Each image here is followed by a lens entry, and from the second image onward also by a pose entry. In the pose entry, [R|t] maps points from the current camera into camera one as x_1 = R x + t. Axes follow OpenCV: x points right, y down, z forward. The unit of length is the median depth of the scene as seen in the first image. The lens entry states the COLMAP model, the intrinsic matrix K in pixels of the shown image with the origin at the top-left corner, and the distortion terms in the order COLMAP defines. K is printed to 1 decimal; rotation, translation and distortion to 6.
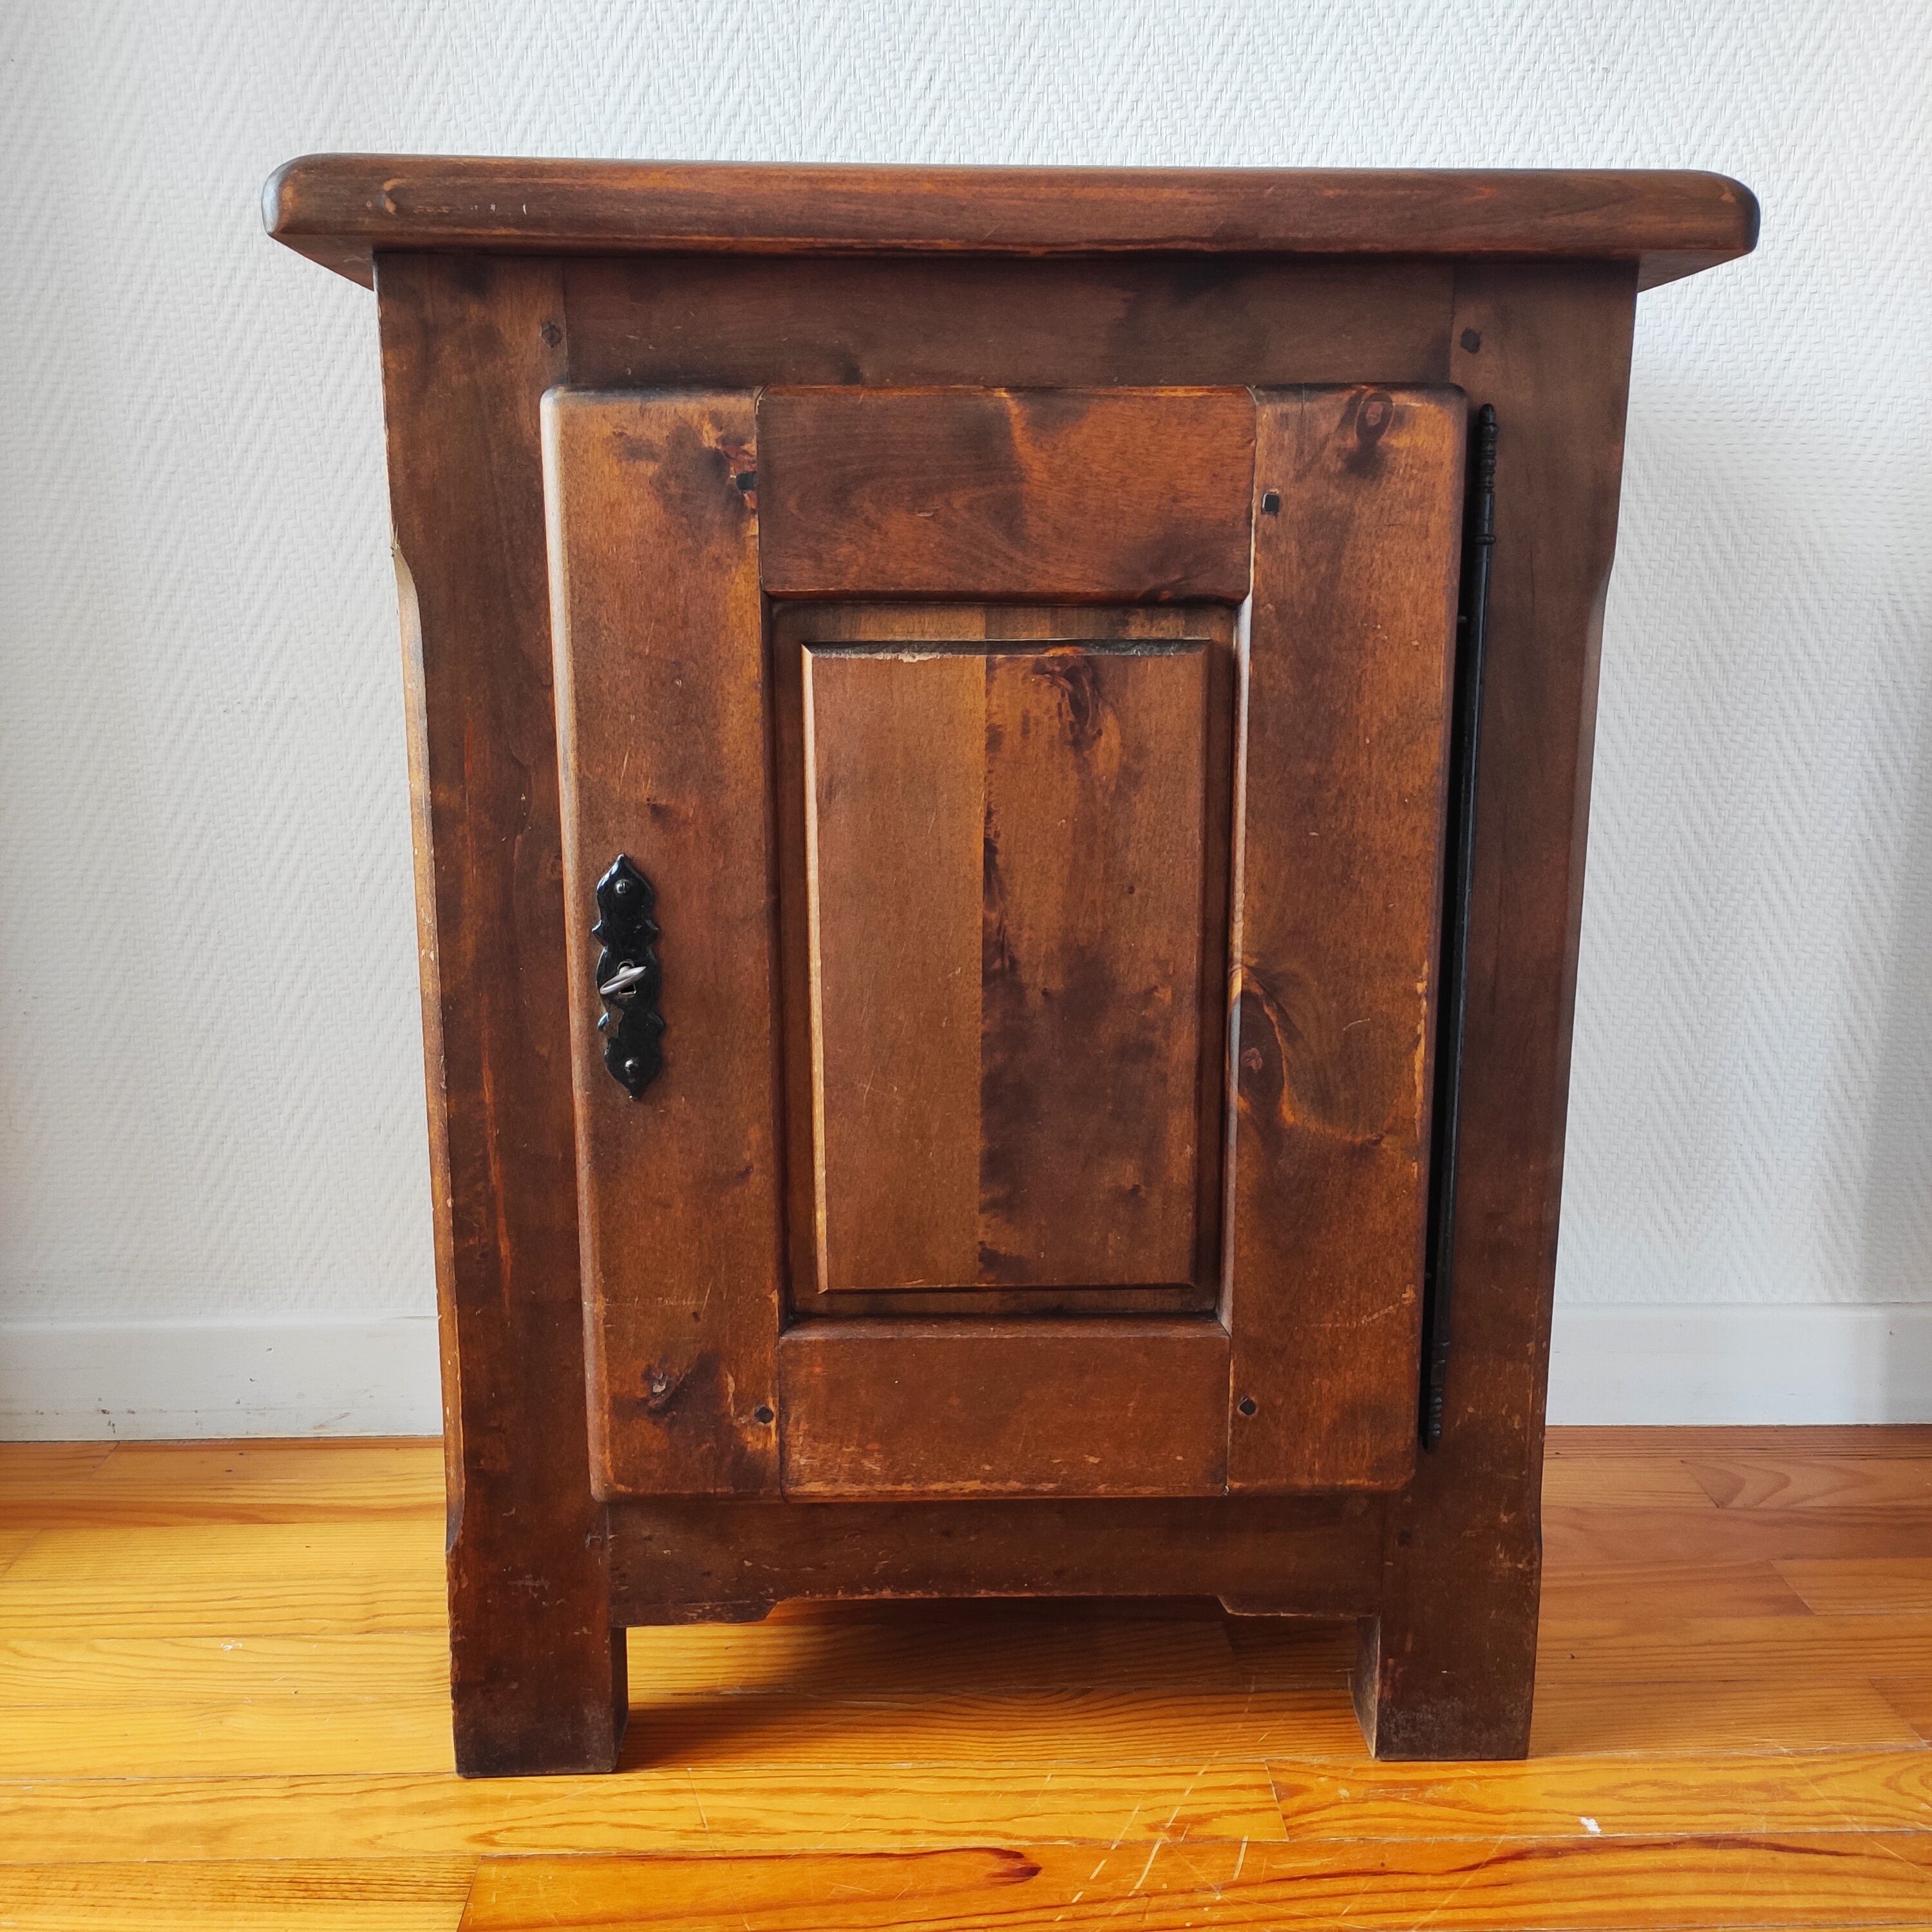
lens RADIAL K [[1920.1, 0, 981.3], [0, 1920.1, 972.8], [0, 0, 1]] dist [0.040231, 0.000000]
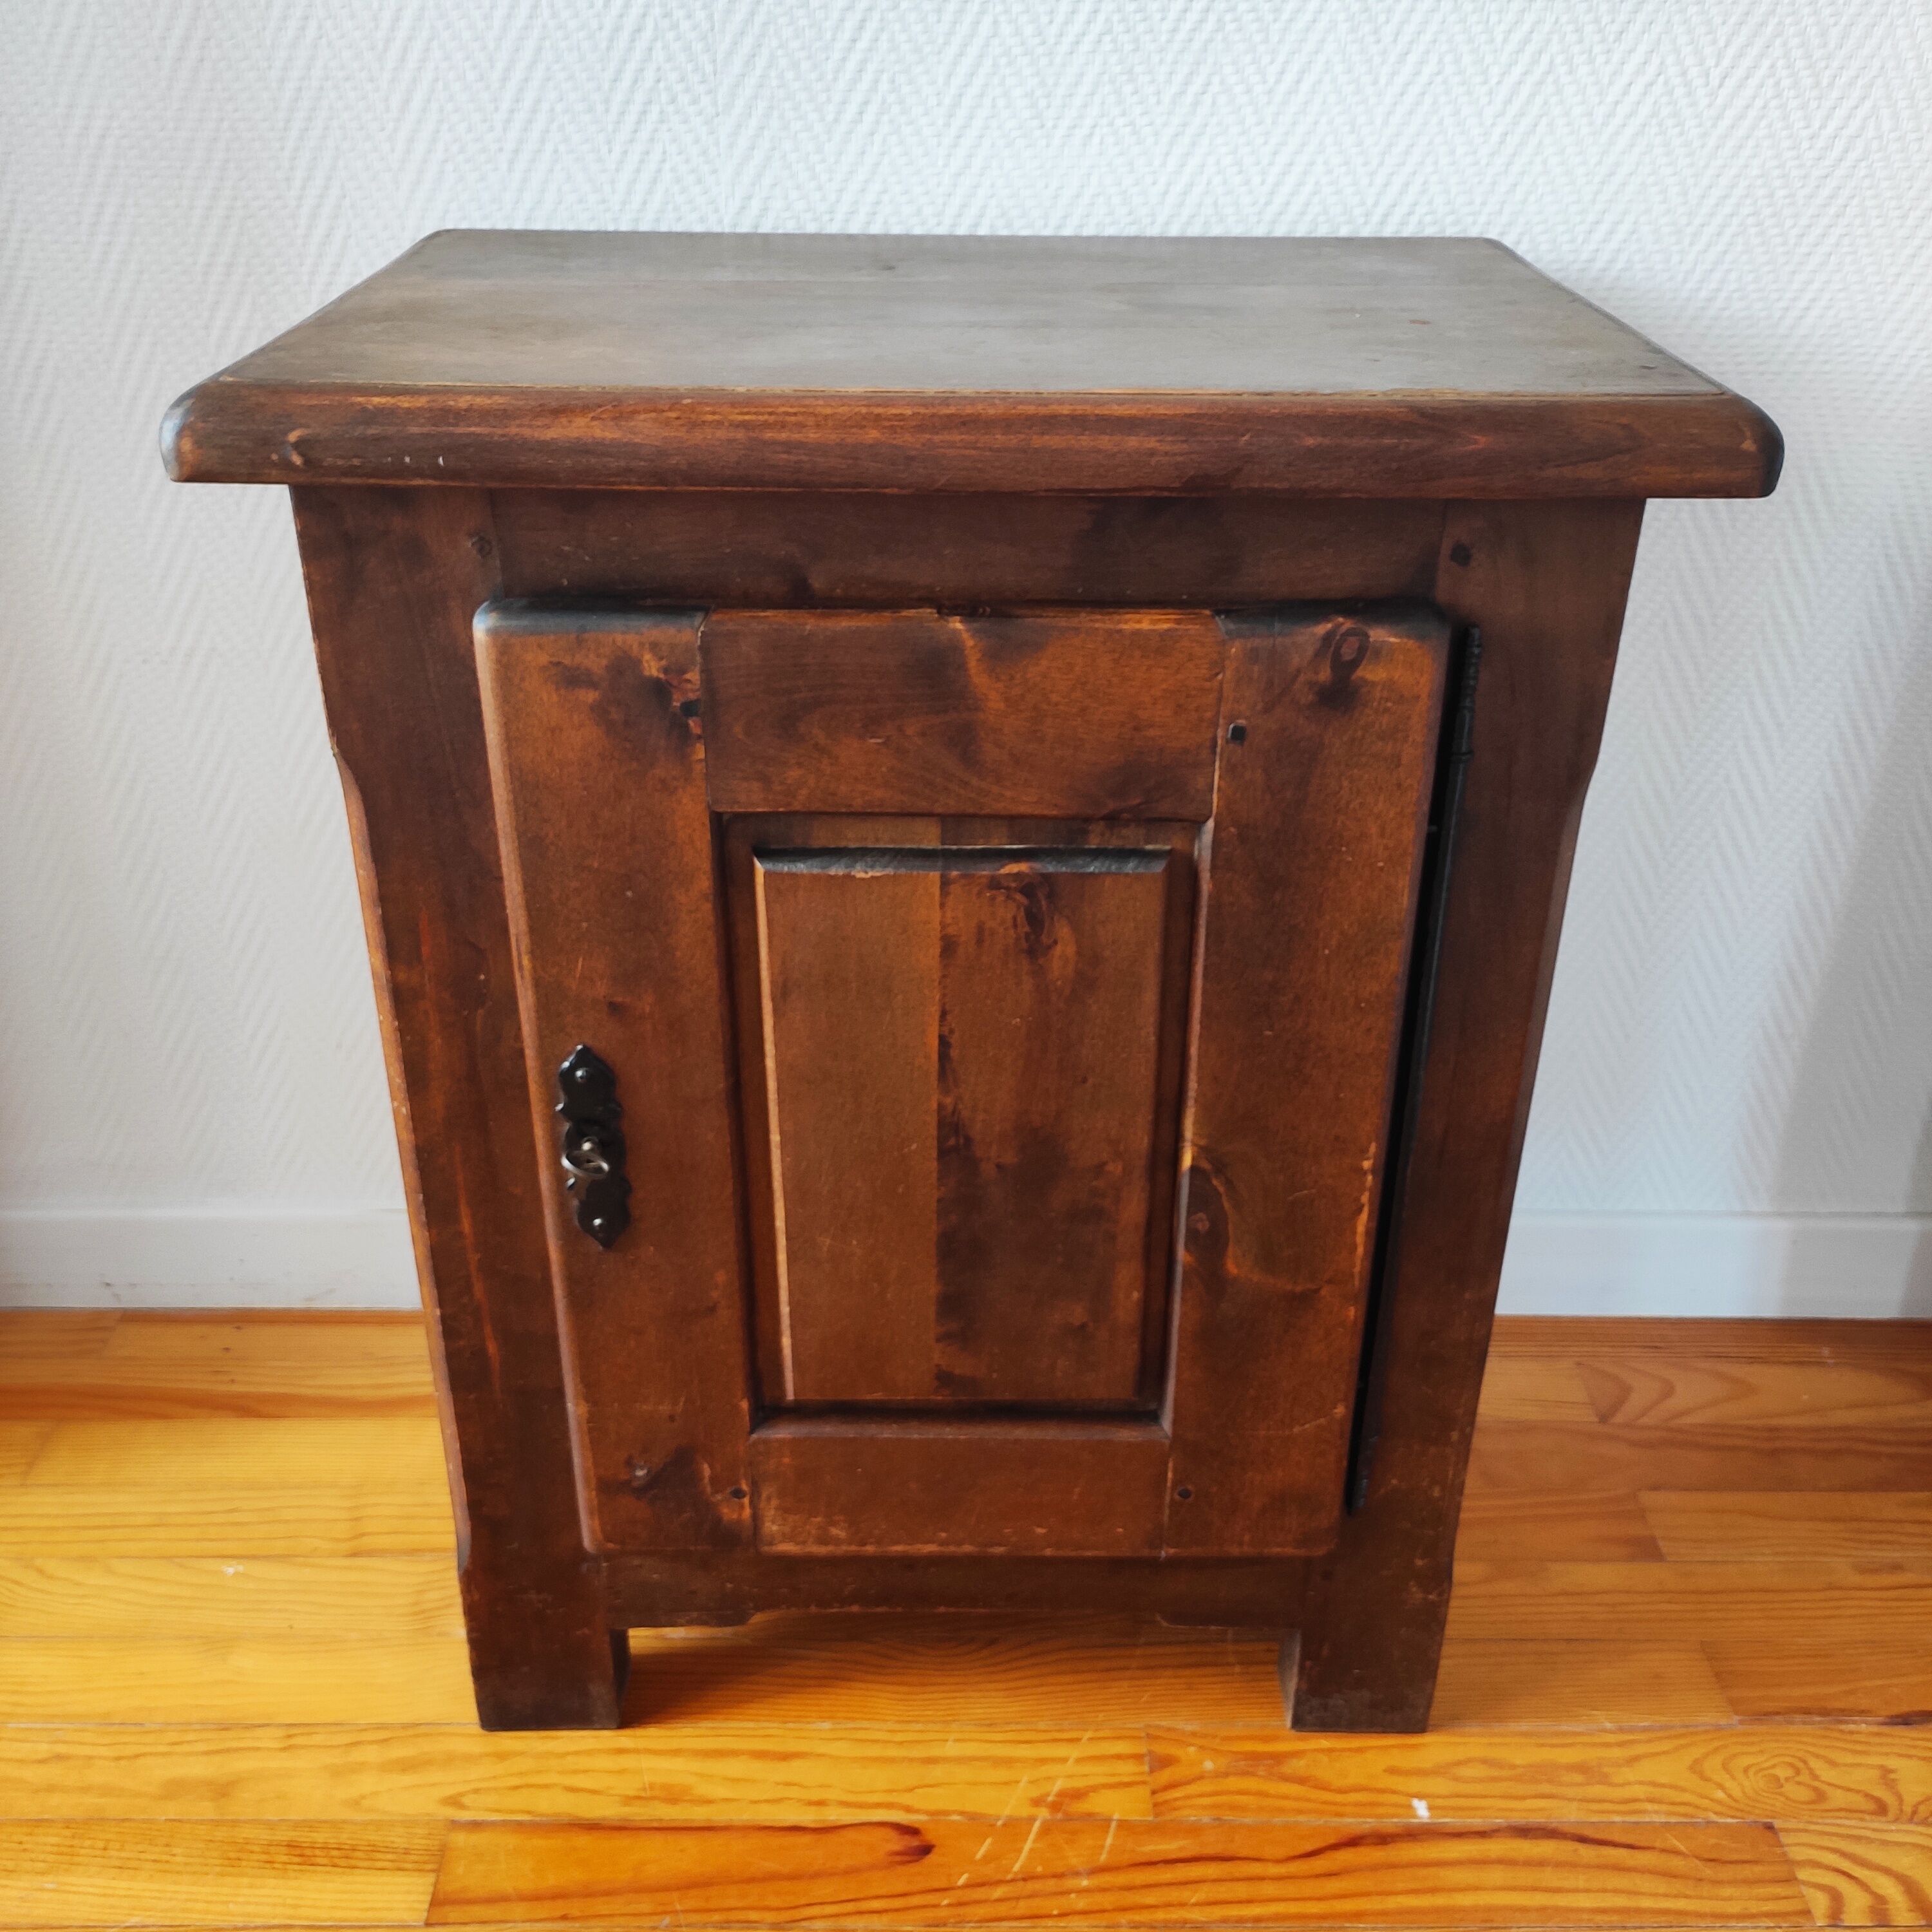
lens RADIAL K [[1920.1, 0, 972.0], [0, 1920.1, 964.3], [0, 0, 1]] dist [0.040231, 0.000000]
pose [[0.999577, 0.018418, -0.022505, 0.040584], [-0.011456, 0.960684, 0.277408, -0.382088], [0.026730, -0.277033, 0.960489, 0.043410]]
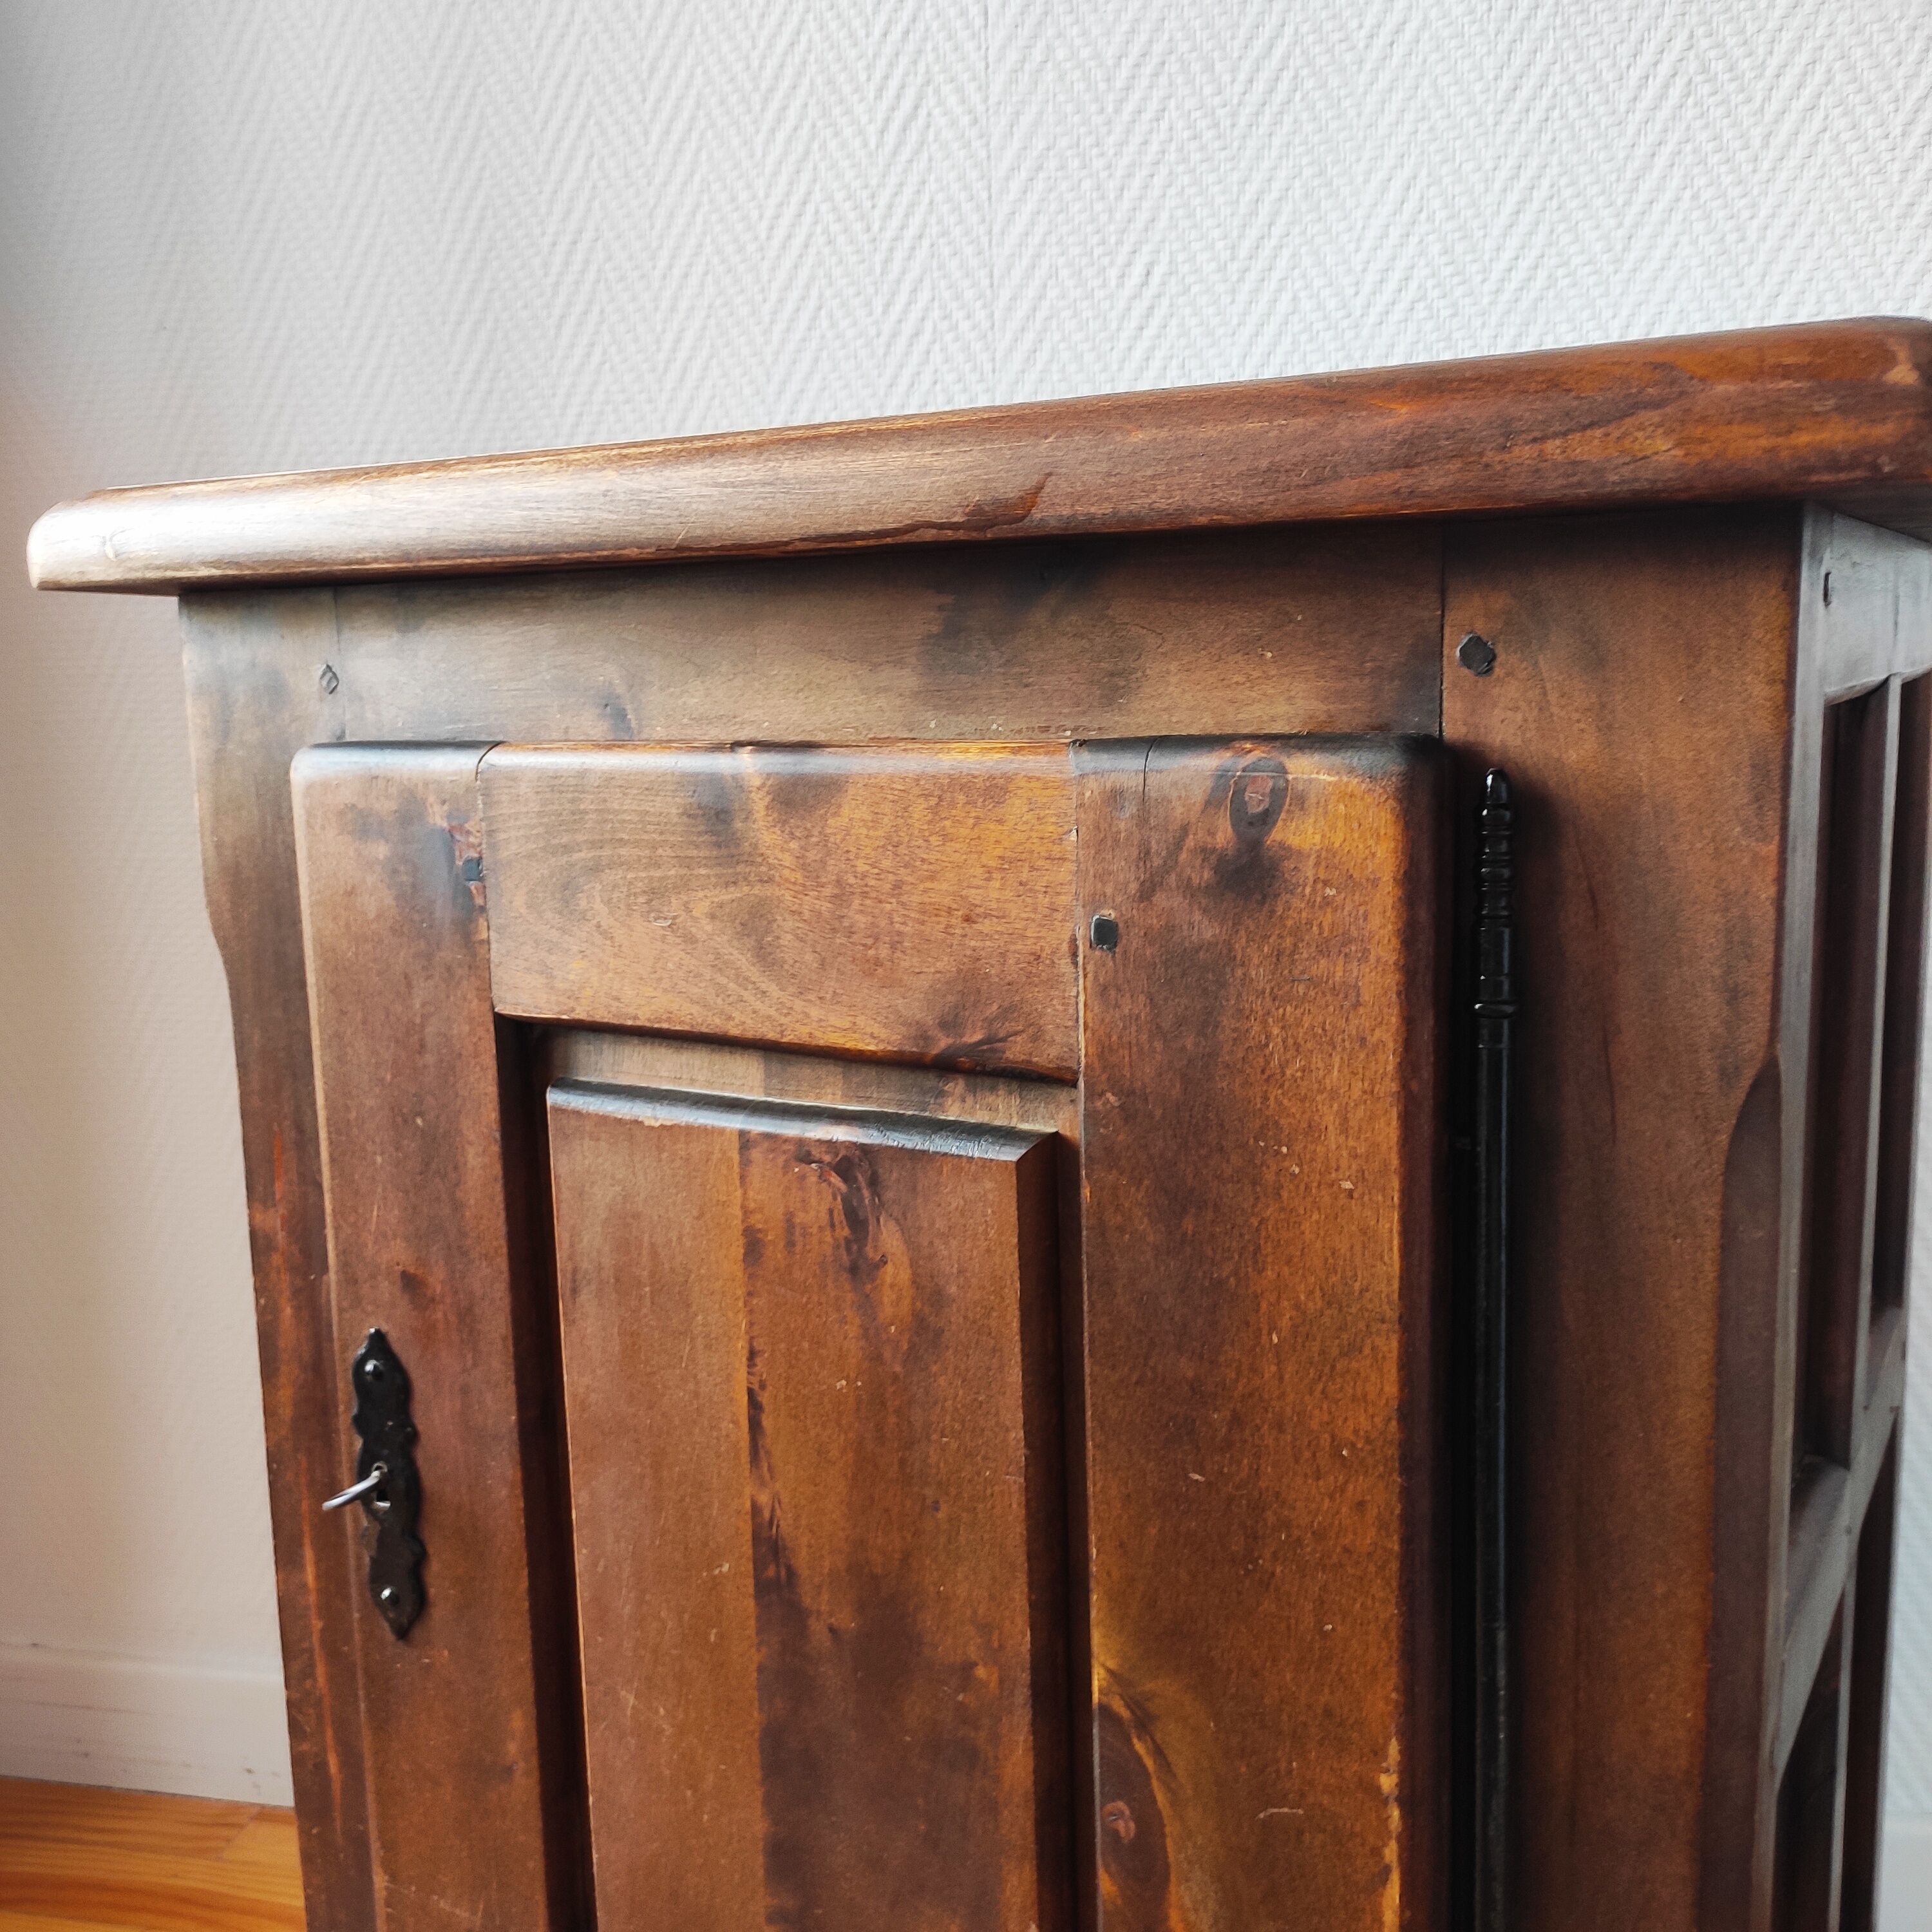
lens RADIAL K [[1920.1, 0, 979.9], [0, 1920.1, 960.8], [0, 0, 1]] dist [0.040231, 0.000000]
pose [[0.845789, 0.059693, -0.530167, 0.419021], [-0.087955, 0.995725, -0.028206, -0.206485], [0.526217, 0.070487, 0.847424, 0.453777]]
